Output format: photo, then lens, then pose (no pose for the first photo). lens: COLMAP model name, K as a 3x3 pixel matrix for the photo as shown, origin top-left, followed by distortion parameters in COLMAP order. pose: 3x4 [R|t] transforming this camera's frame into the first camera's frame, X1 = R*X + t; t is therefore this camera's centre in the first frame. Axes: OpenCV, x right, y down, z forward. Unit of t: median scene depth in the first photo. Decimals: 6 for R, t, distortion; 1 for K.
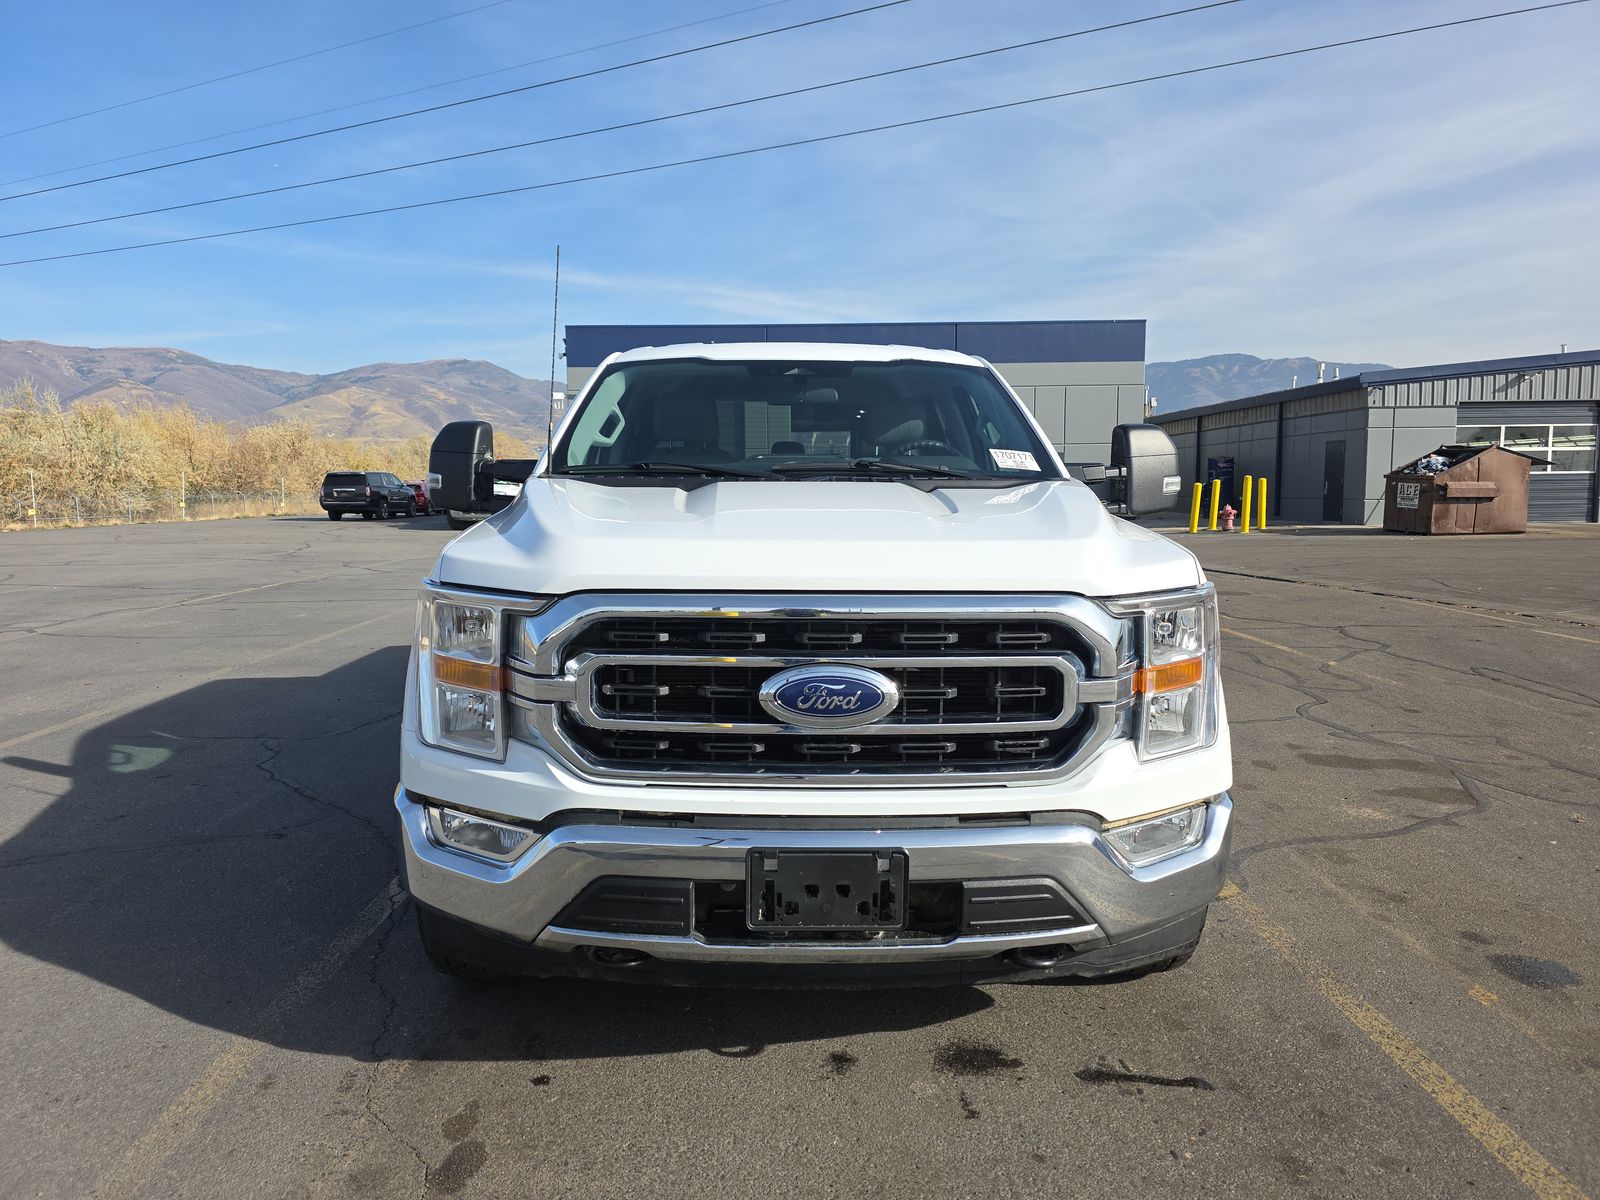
lens RADIAL K [[1103.4, 0, 783.9], [0, 1103.4, 593.9], [0, 0, 1]] dist [0.051765, -0.052743]
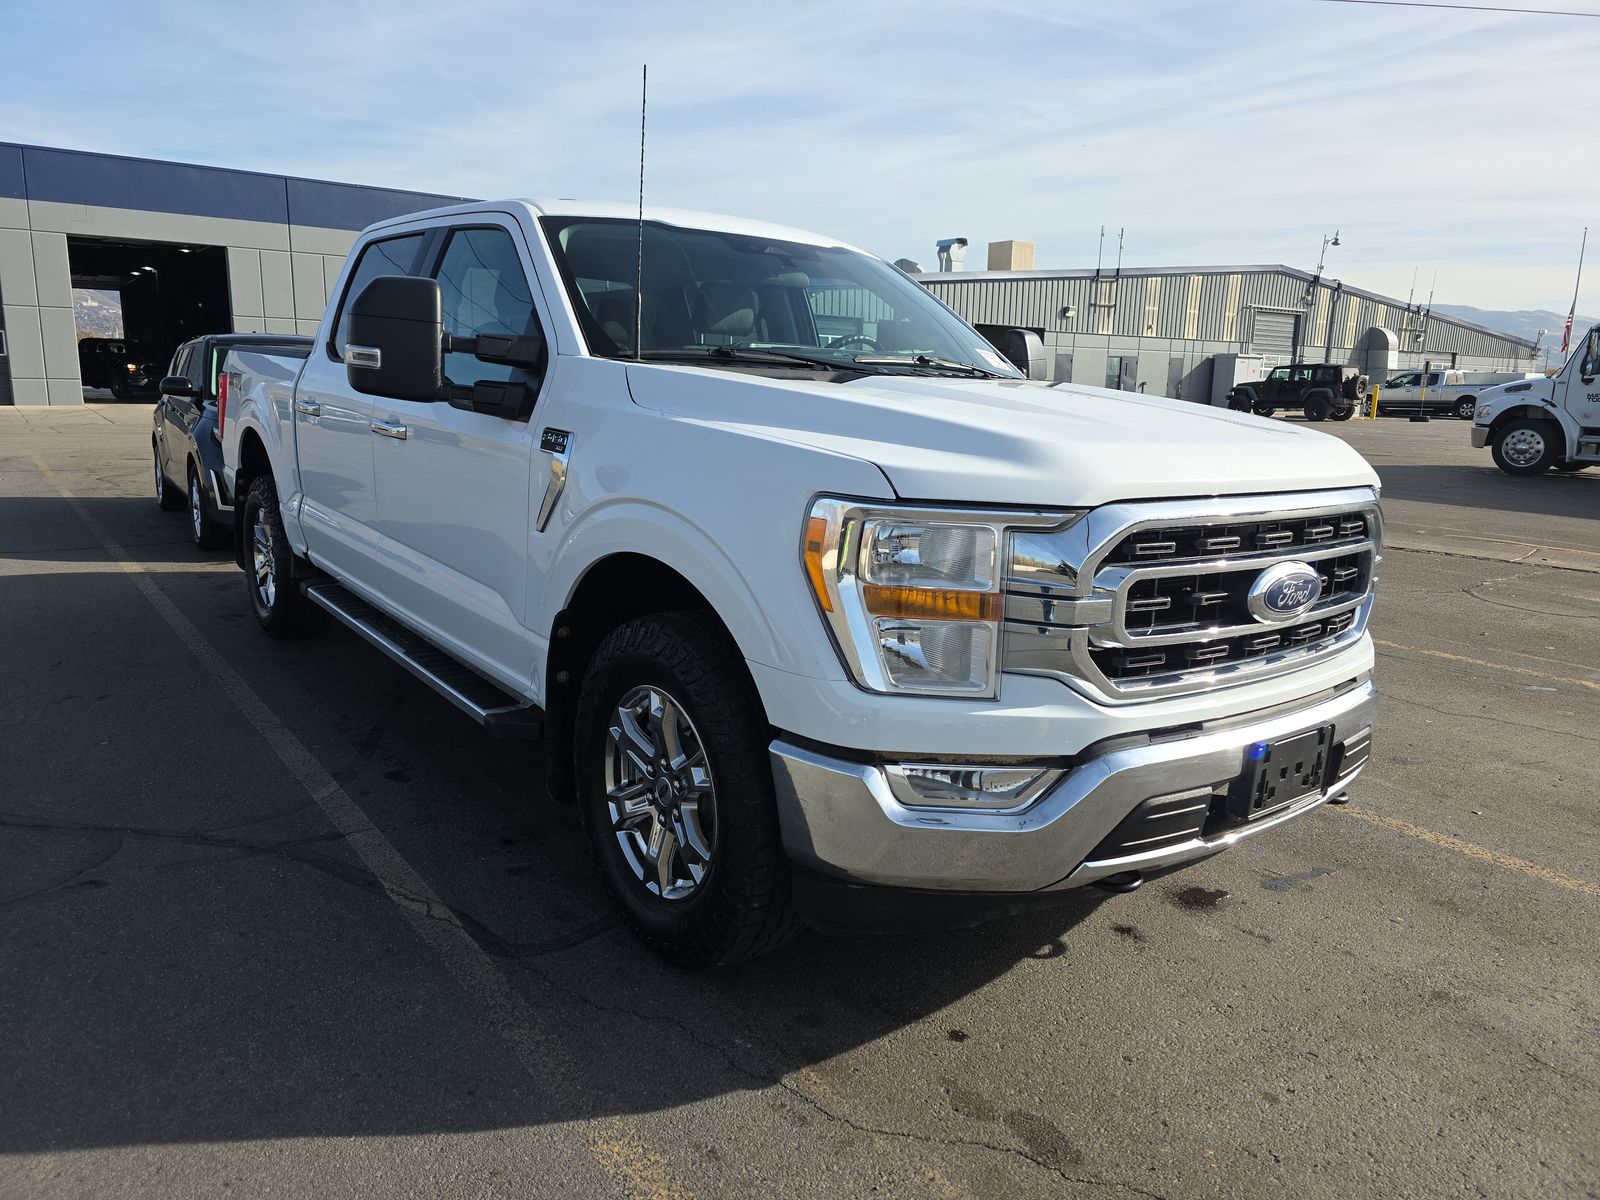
lens RADIAL K [[1103.4, 0, 783.9], [0, 1103.4, 593.9], [0, 0, 1]] dist [0.051765, -0.052743]
pose [[0.797064, -0.087721, 0.597490, -0.866184], [0.027189, 0.993603, 0.109607, -0.031512], [-0.603283, -0.071119, 0.794350, 0.389302]]
